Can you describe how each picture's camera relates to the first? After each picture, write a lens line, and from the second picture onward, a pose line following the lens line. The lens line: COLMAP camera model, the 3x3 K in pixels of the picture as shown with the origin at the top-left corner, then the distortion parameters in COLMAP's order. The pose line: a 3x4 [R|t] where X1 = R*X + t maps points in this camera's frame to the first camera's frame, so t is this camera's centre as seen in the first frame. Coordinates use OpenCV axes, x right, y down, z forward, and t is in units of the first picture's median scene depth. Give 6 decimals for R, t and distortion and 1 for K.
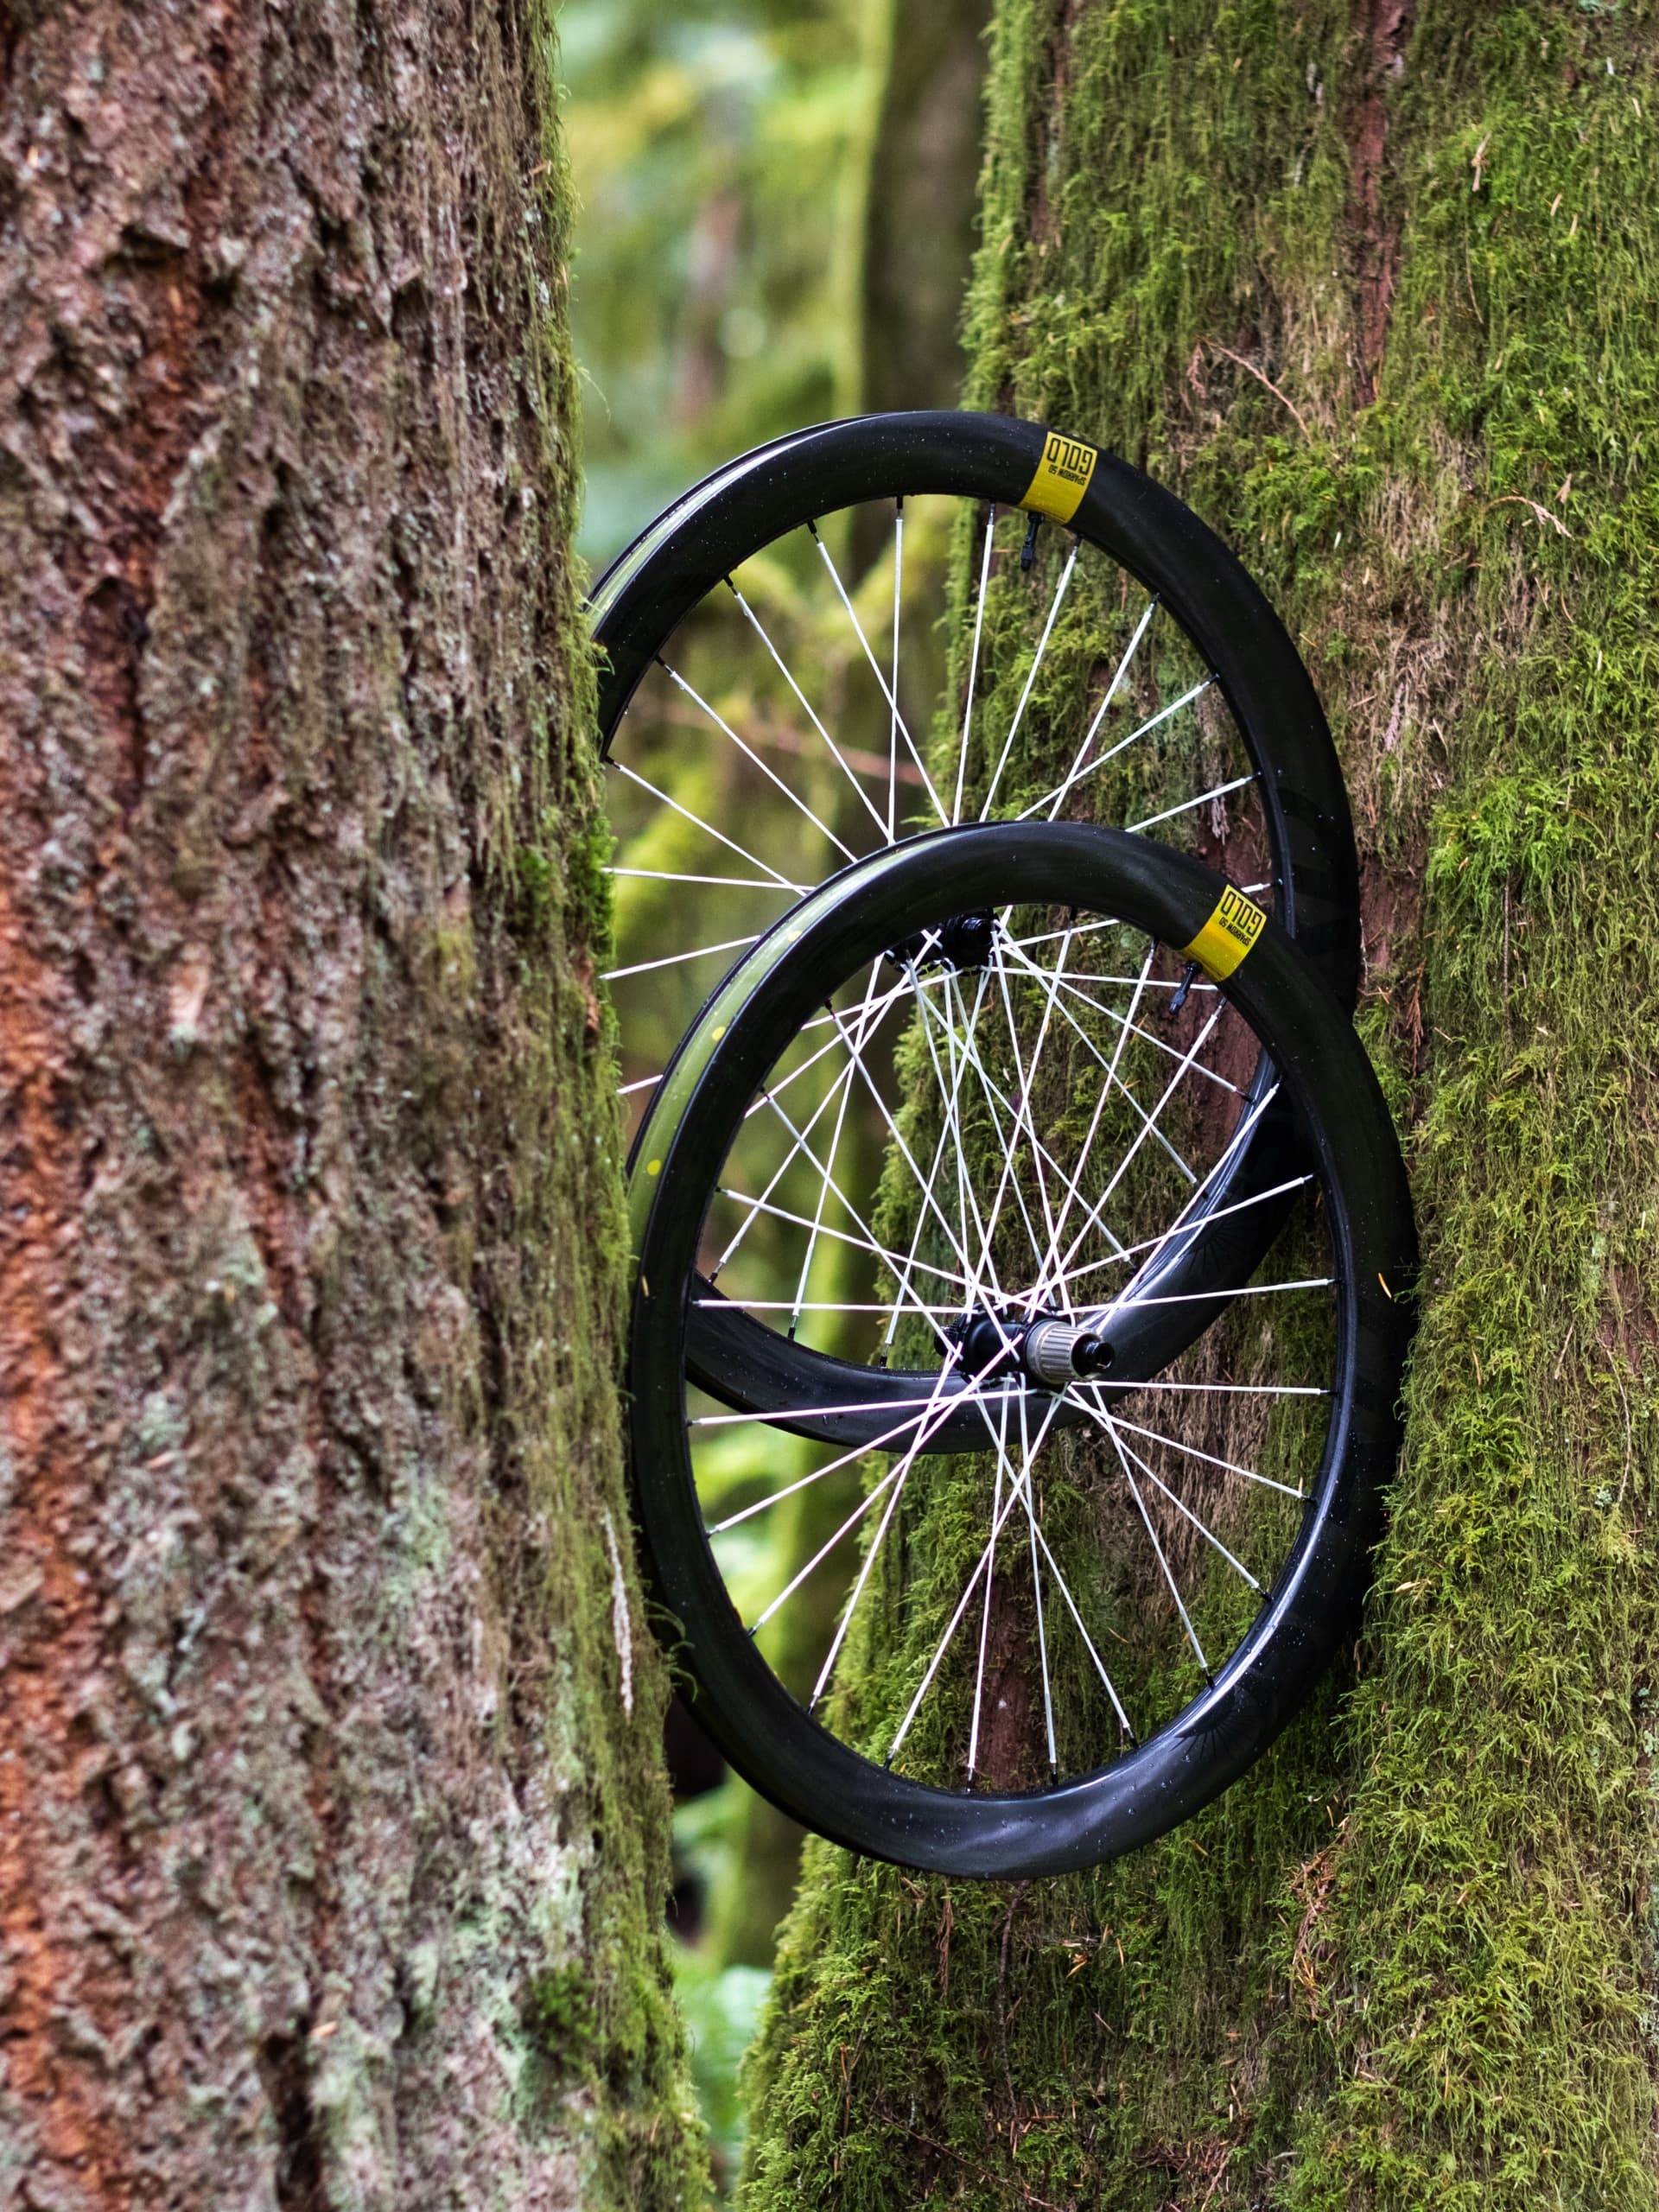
lens RADIAL K [[7878.9, 0, 830.7], [0, 7878.9, 1109.9], [0, 0, 1]] dist [-0.031246, 0.000000]
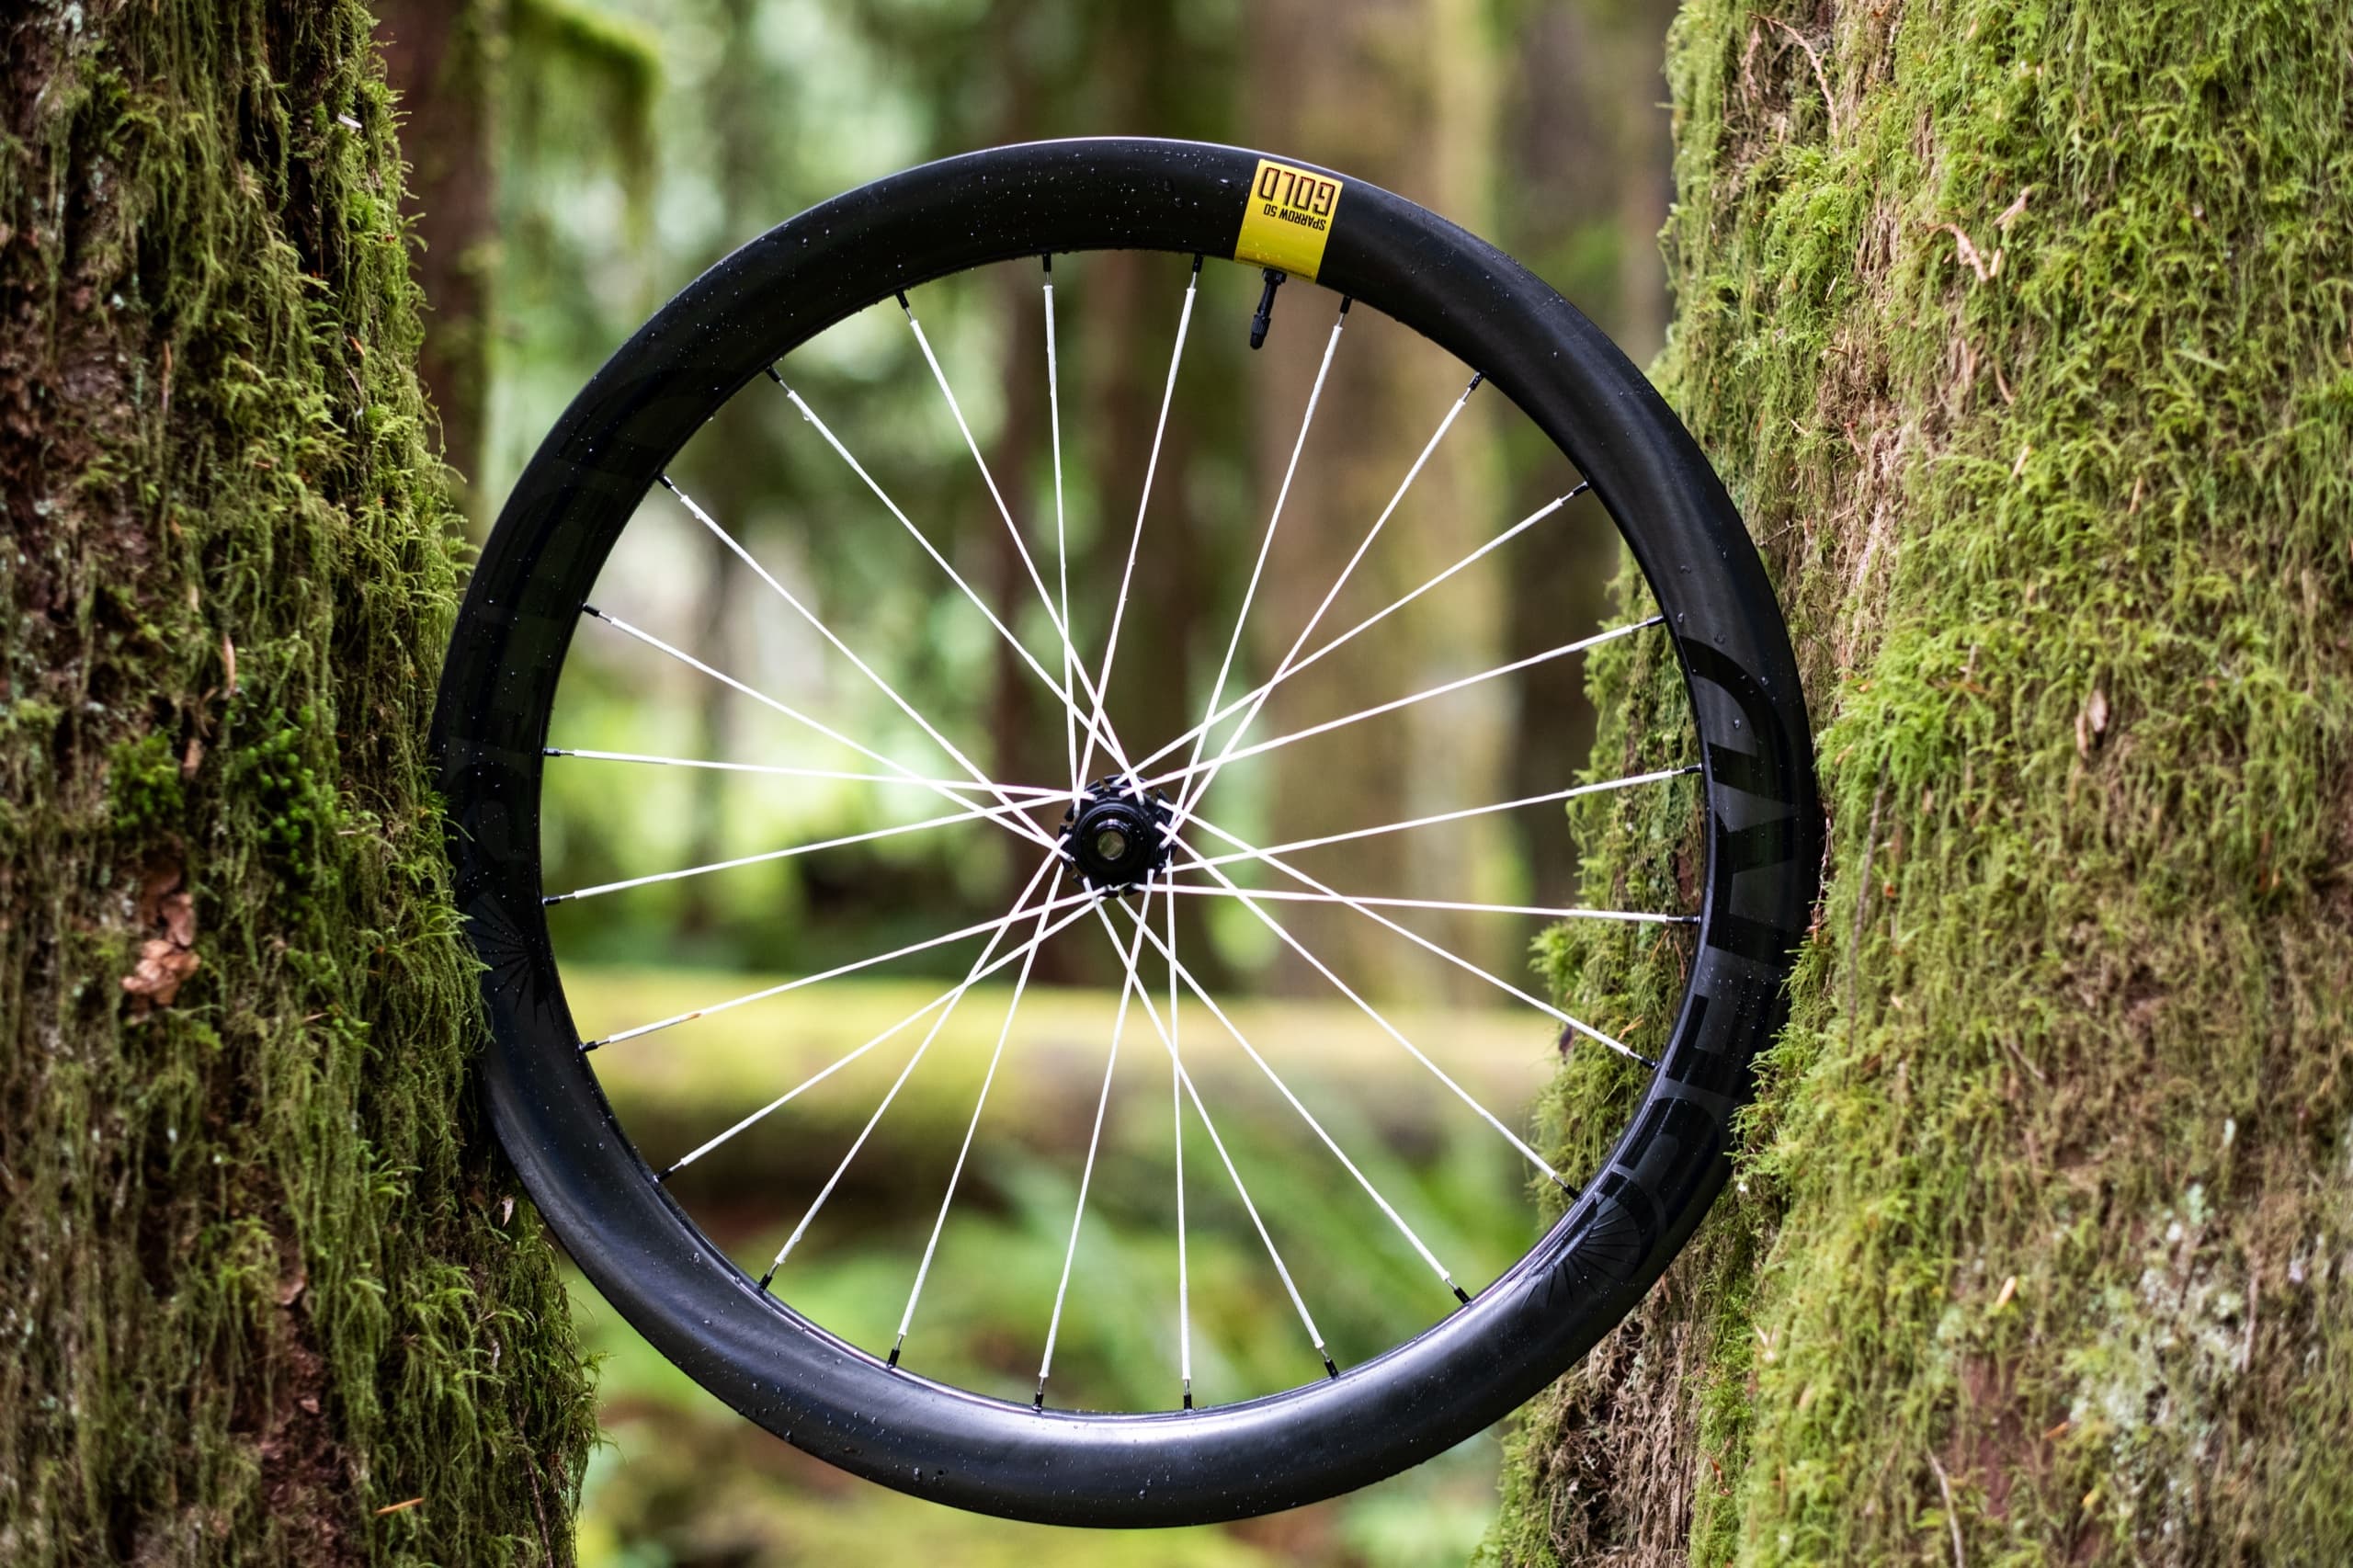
lens RADIAL K [[5594.3, 0, 1180.5], [0, 5594.3, 778.3], [0, 0, 1]] dist [-0.043411, 0.000000]
pose [[0.788142, 0.029123, -0.614804, 0.391587], [-0.014389, 0.999479, 0.028899, -0.049211], [0.615326, -0.013930, 0.788150, 0.663172]]
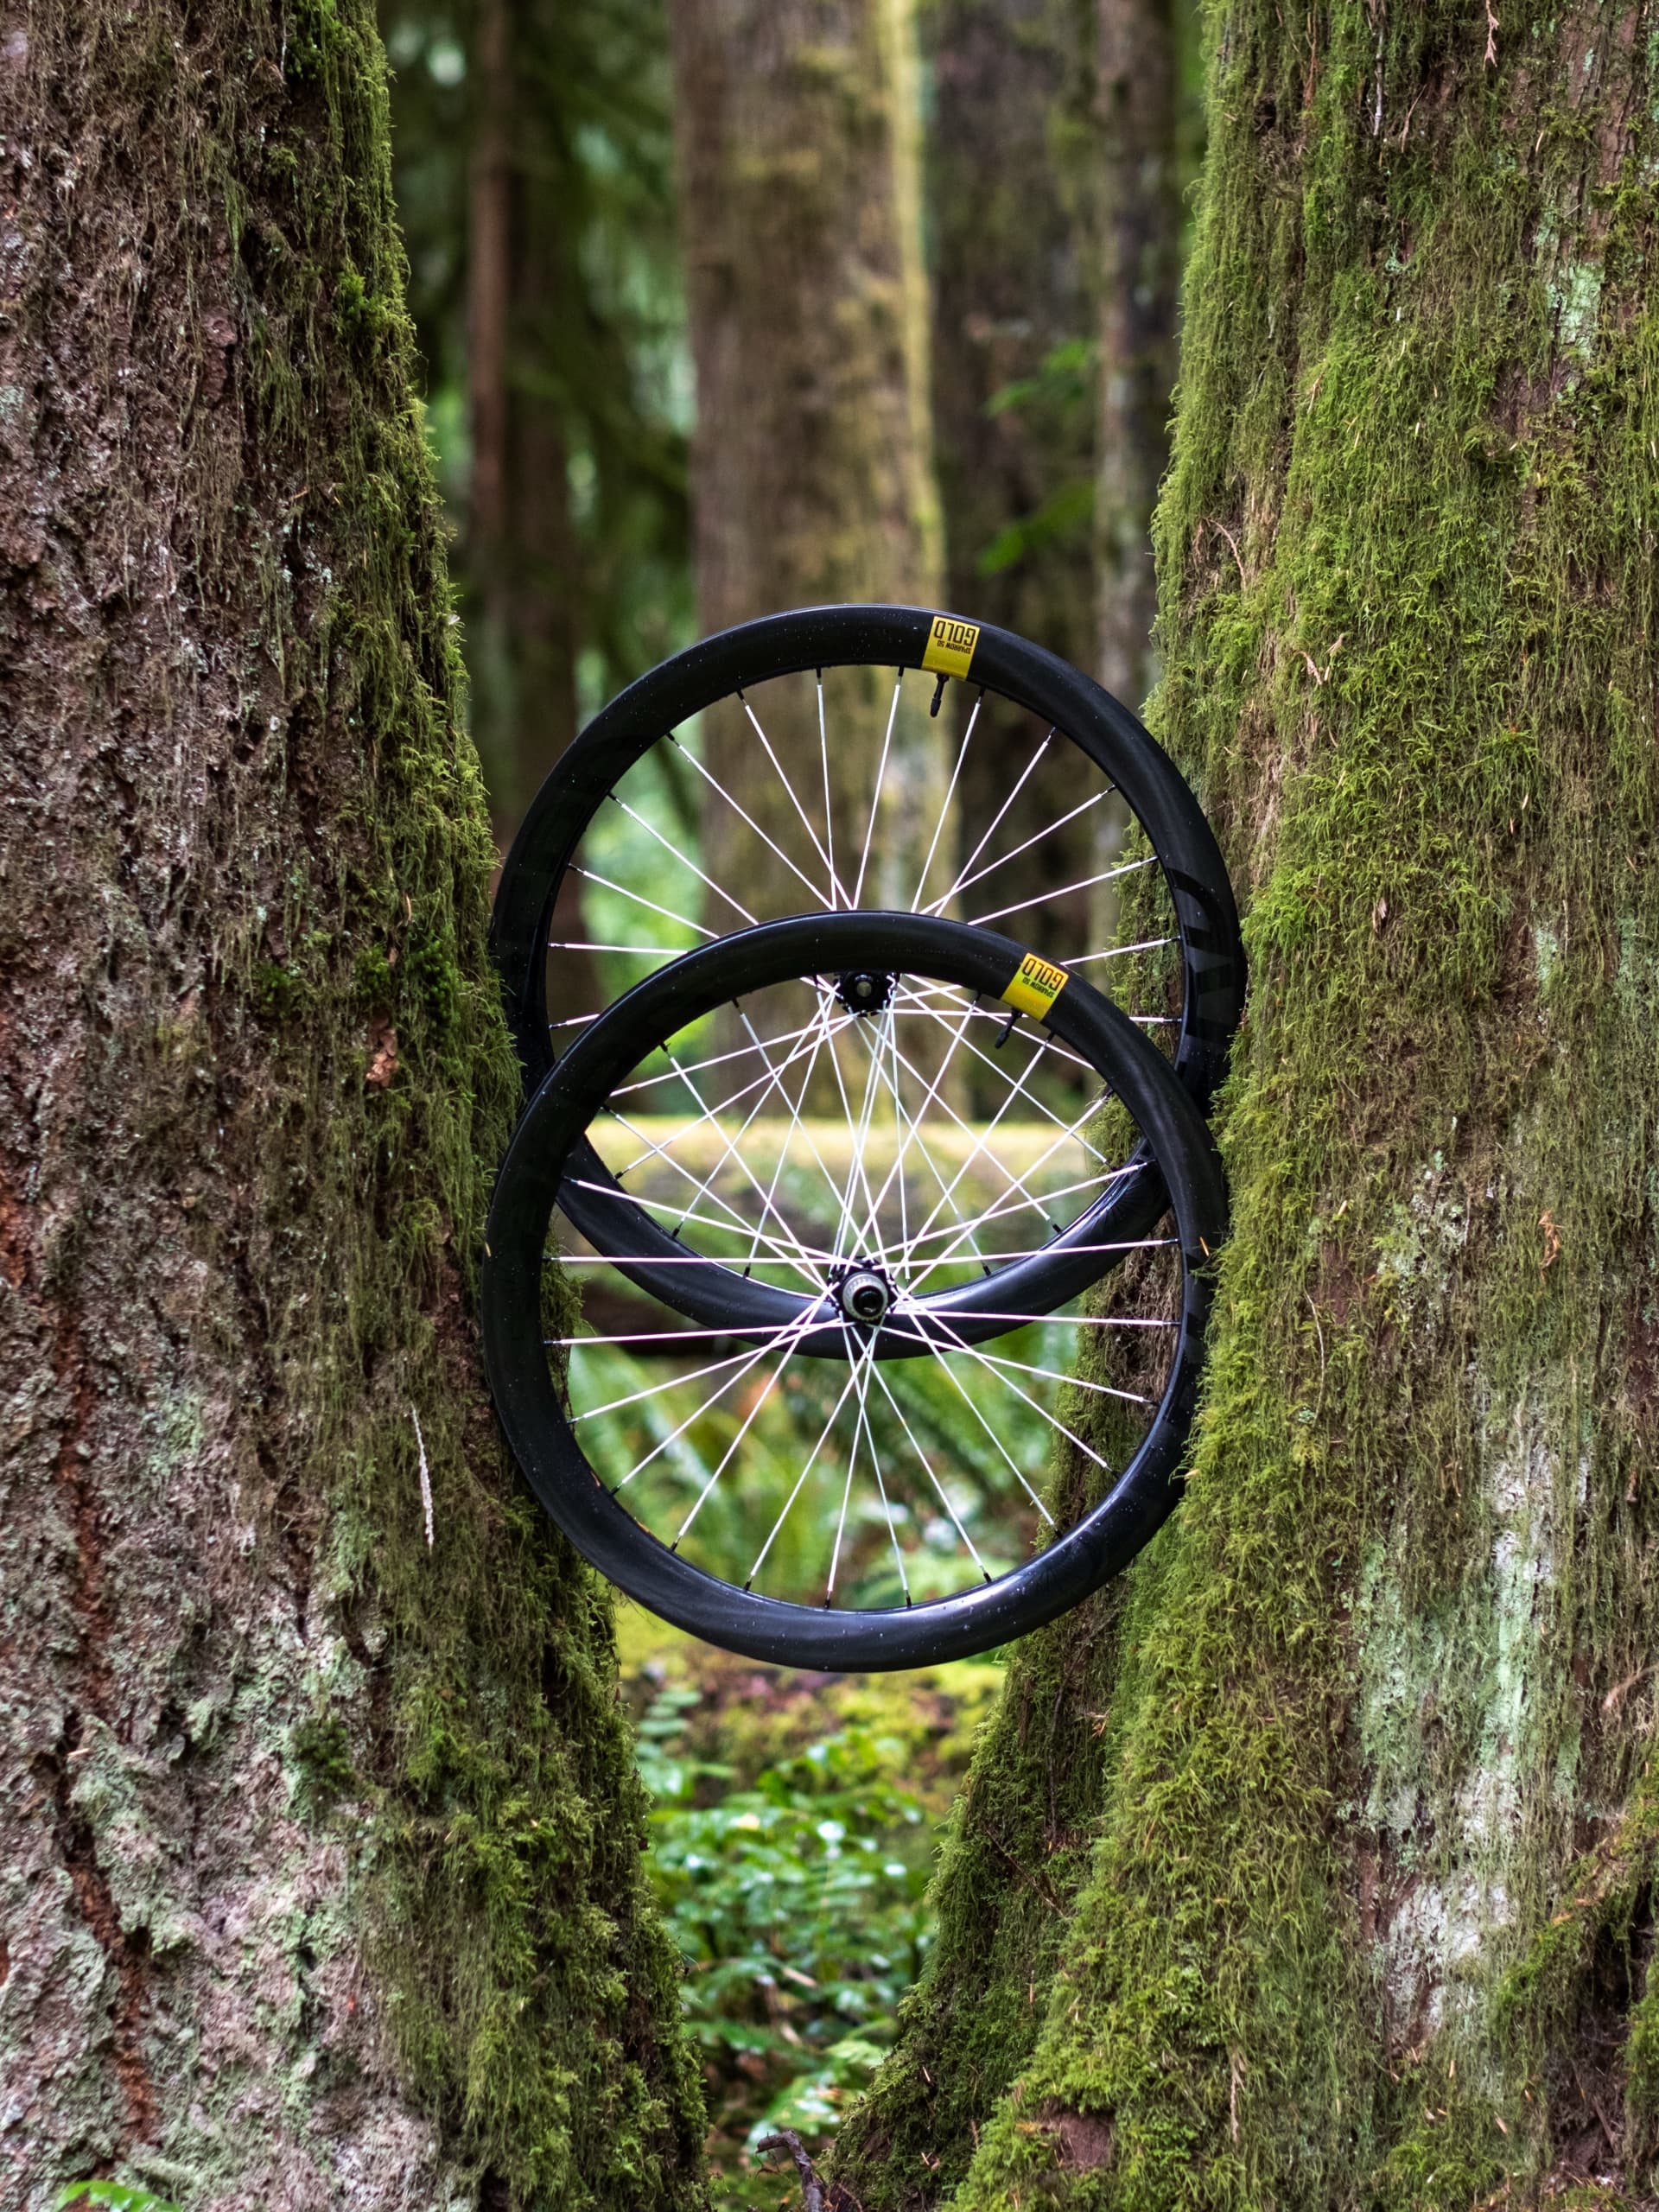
lens RADIAL K [[7878.9, 0, 828.1], [0, 7878.9, 1103.9], [0, 0, 1]] dist [-0.031246, 0.000000]
pose [[0.817375, 0.030736, -0.575285, 0.908109], [0.009889, 0.997680, 0.067354, -0.106752], [0.576021, -0.060742, 0.815175, -0.143110]]
